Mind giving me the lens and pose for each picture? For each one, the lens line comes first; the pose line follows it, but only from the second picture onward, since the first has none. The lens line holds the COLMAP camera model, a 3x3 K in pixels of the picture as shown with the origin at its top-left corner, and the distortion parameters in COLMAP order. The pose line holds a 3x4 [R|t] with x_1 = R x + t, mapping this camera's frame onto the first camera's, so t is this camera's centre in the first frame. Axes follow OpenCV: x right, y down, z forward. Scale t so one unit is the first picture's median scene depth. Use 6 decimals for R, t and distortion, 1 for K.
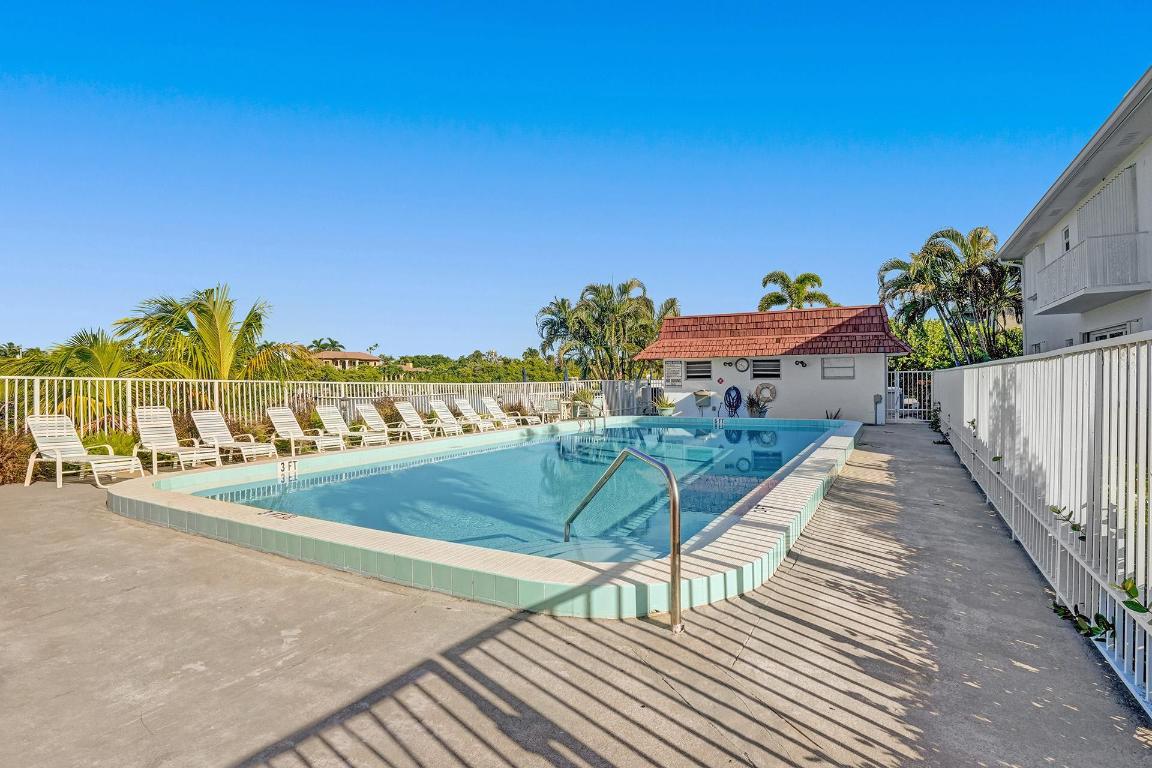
lens RADIAL K [[547.6, 0, 579.8], [0, 547.6, 378.4], [0, 0, 1]] dist [-0.087279, 0.037459]
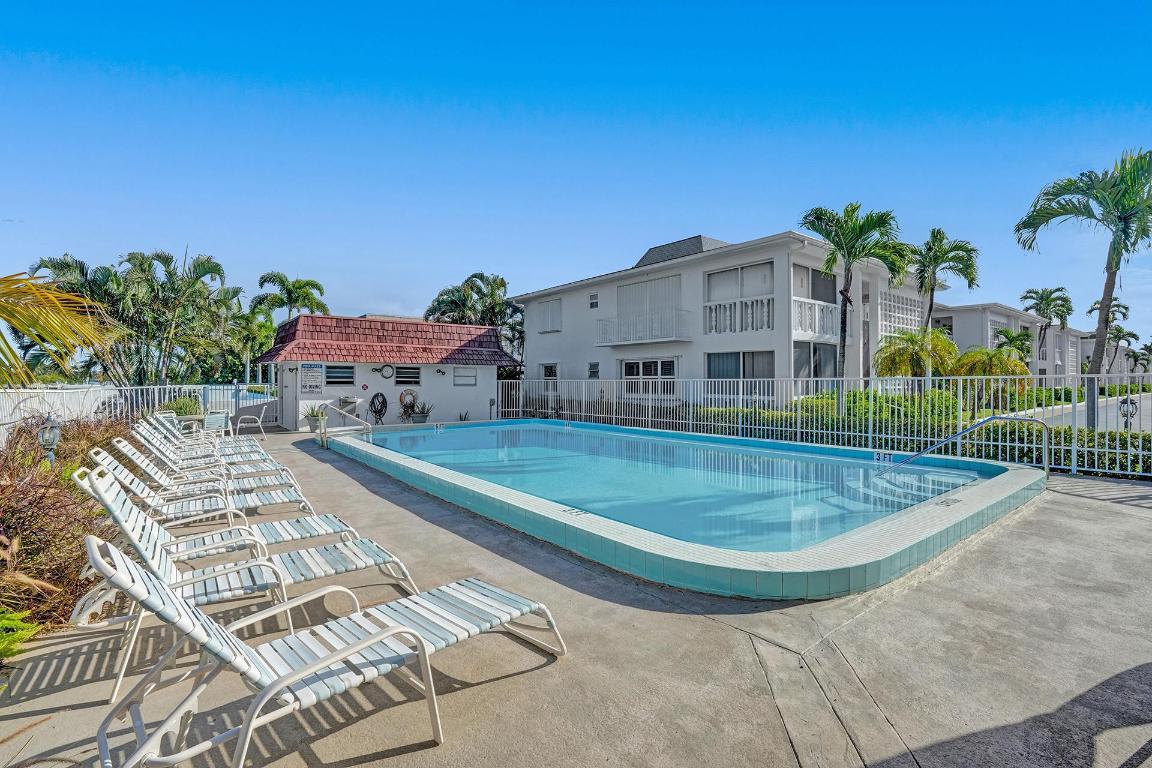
lens RADIAL K [[547.6, 0, 579.8], [0, 547.6, 378.4], [0, 0, 1]] dist [-0.087279, 0.037459]
pose [[0.418954, 0.019427, 0.907800, -0.459504], [-0.003300, 0.999797, -0.019873, 0.006933], [-0.908002, 0.005330, 0.418933, 0.247476]]
